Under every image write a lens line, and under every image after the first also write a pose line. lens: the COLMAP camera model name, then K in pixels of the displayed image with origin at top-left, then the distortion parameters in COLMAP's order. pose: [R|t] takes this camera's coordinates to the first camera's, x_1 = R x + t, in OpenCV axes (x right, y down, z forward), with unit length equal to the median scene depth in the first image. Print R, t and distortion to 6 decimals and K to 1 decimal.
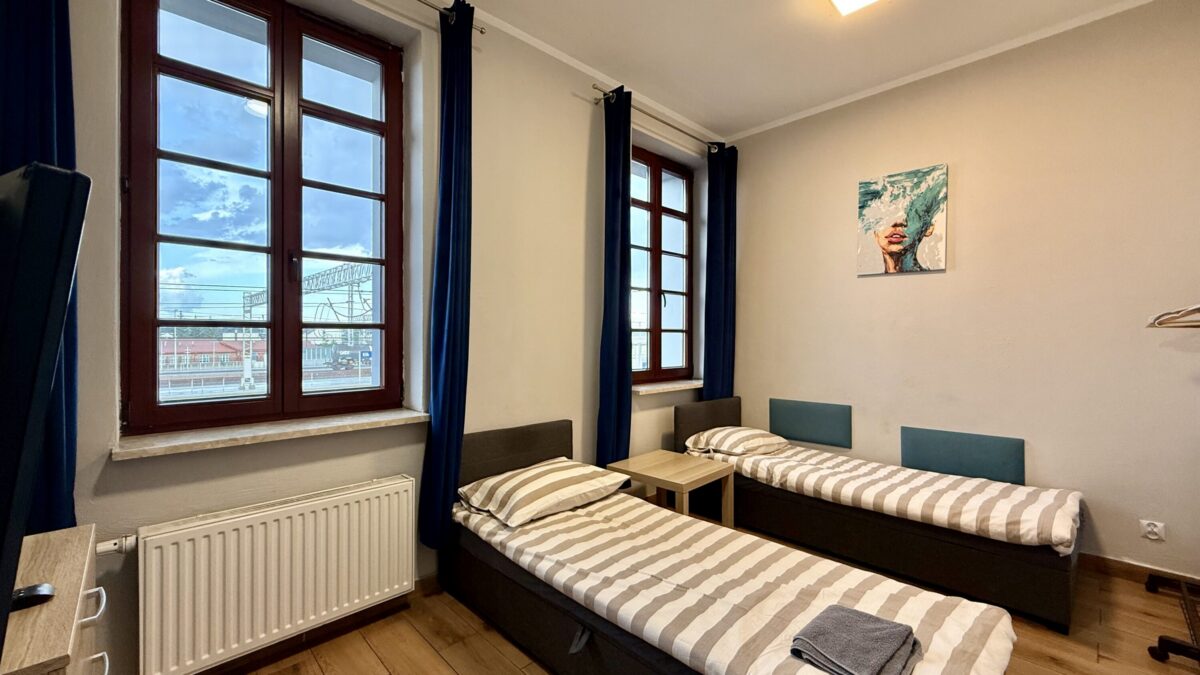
lens RADIAL K [[478.3, 0, 601.2], [0, 478.3, 337.8], [0, 0, 1]] dist [-0.010583, -0.000161]
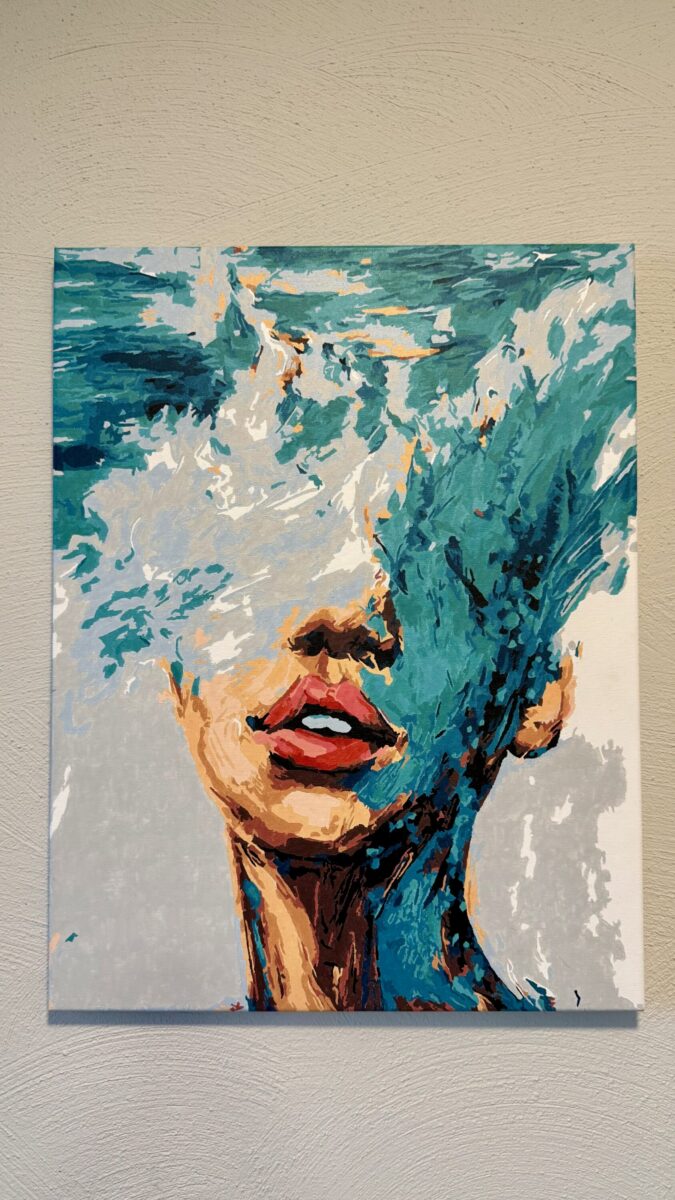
lens RADIAL K [[847.8, 0, 338.5], [0, 847.8, 600.7], [0, 0, 1]] dist [0.040513, -0.001791]
pose [[0.695895, -0.008780, 0.718090, 0.459574], [0.014716, 0.999890, -0.002036, -0.249277], [-0.717993, 0.011985, 0.695947, 0.842993]]
